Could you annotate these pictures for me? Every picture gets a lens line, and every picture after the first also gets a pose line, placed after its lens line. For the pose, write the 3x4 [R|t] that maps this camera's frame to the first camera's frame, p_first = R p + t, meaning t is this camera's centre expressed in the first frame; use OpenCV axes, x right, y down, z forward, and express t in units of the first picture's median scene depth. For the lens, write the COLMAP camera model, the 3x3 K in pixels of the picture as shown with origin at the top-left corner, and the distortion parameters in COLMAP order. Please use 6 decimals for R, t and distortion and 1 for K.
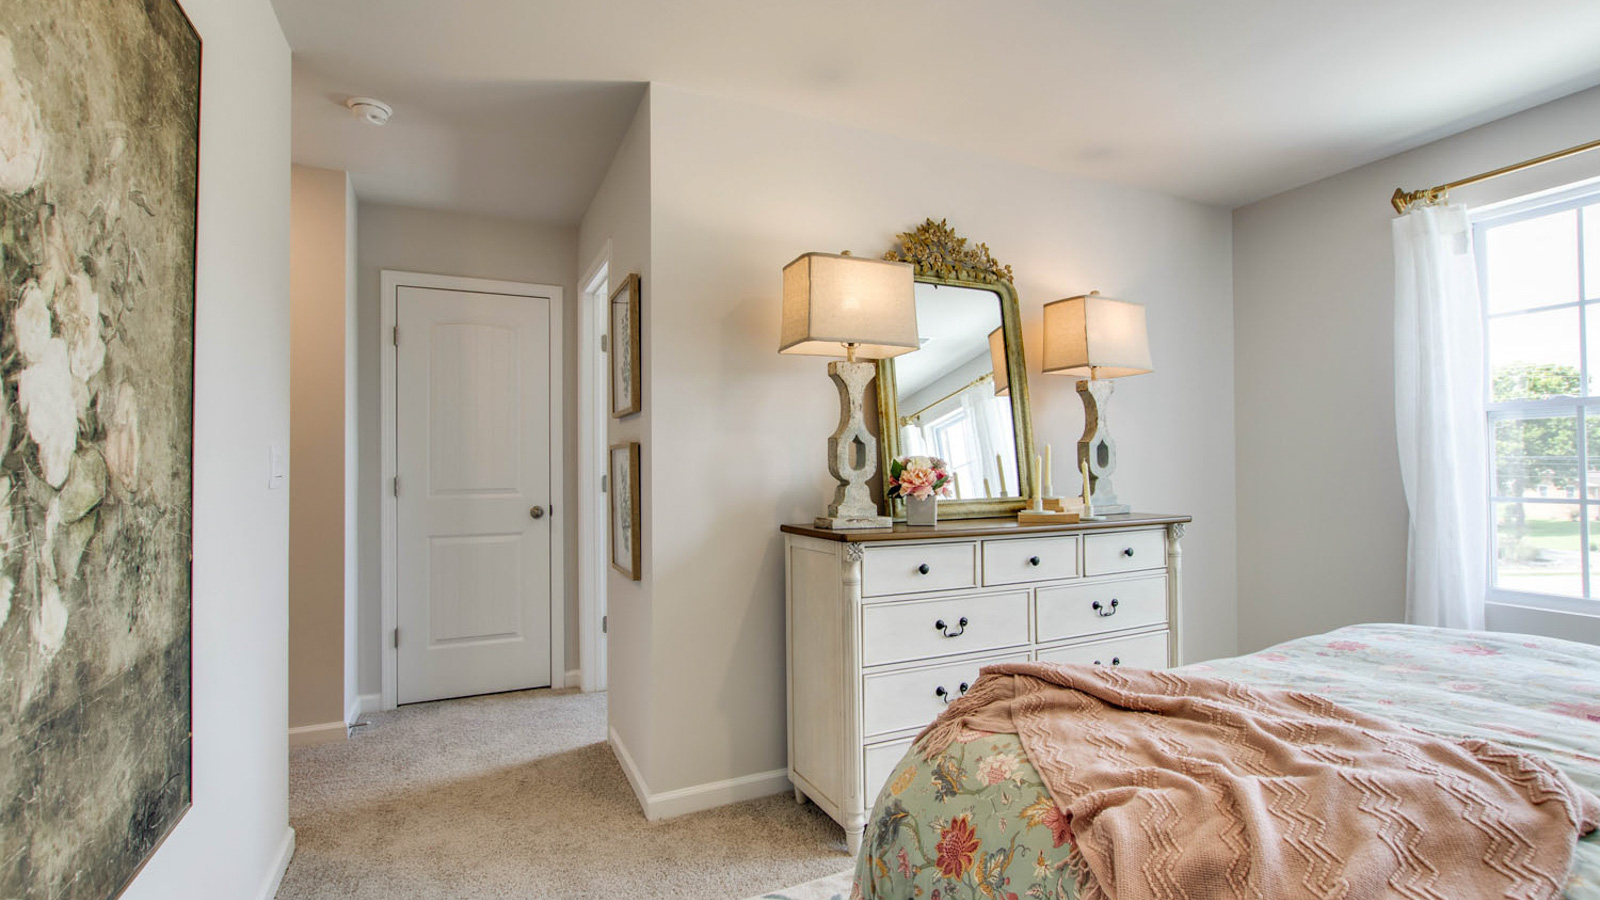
lens RADIAL K [[717.6, 0, 809.3], [0, 717.6, 452.3], [0, 0, 1]] dist [-0.003042, -0.000248]
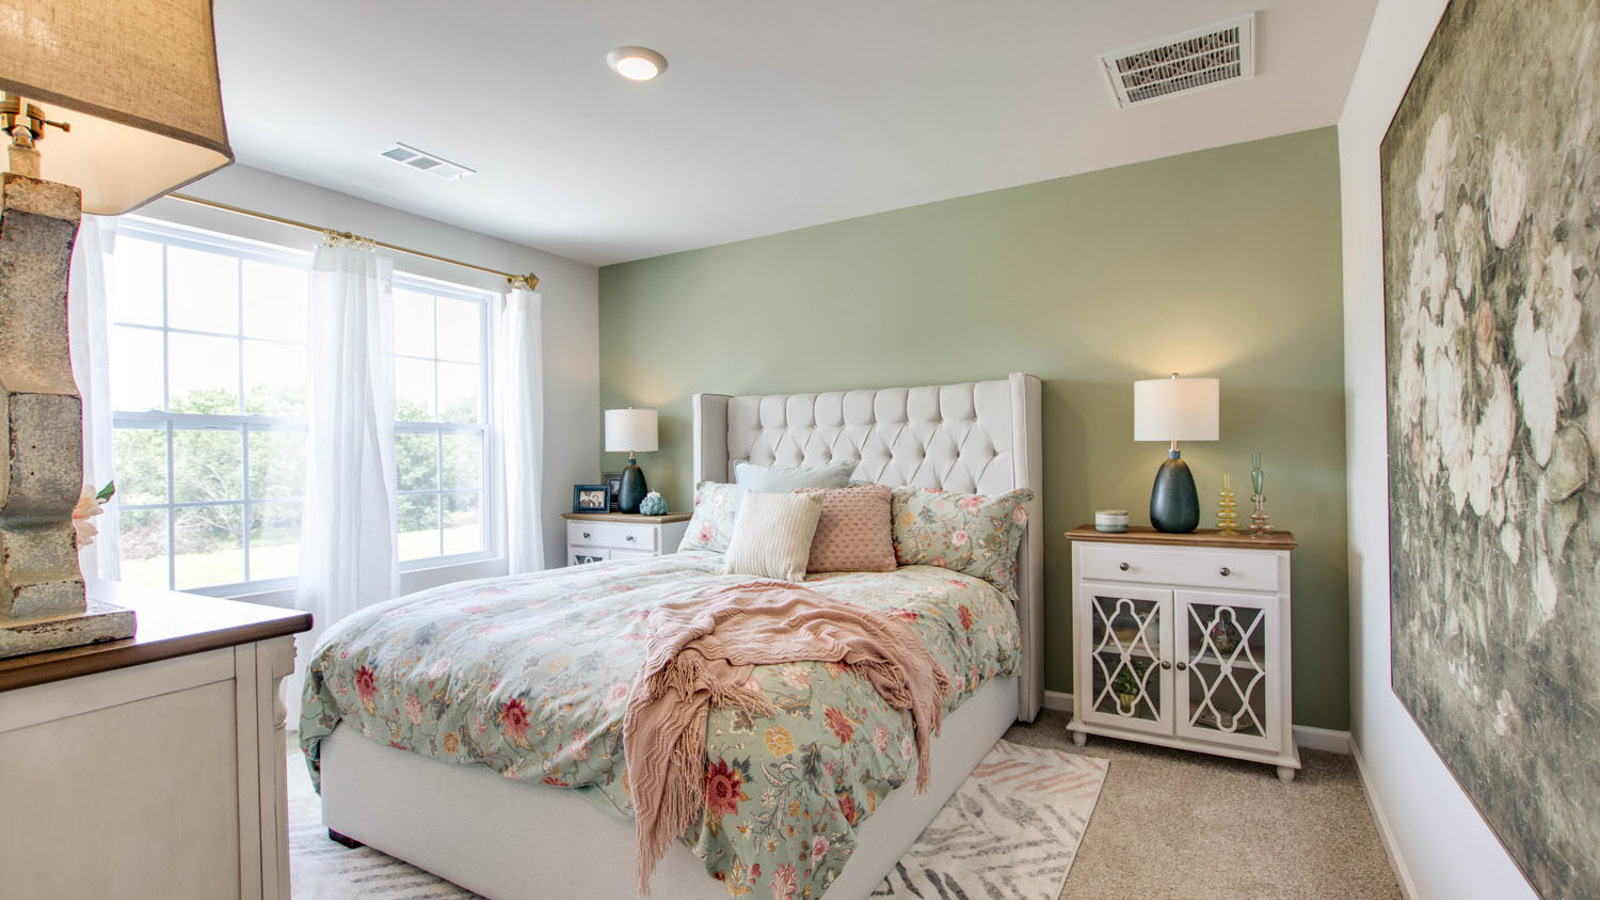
lens RADIAL K [[717.6, 0, 809.3], [0, 717.6, 452.3], [0, 0, 1]] dist [-0.003042, -0.000248]
pose [[-0.552657, 0.023683, 0.833072, -1.236810], [0.001822, 0.999628, -0.027210, 0.051183], [-0.833407, -0.013520, -0.552494, 2.333844]]
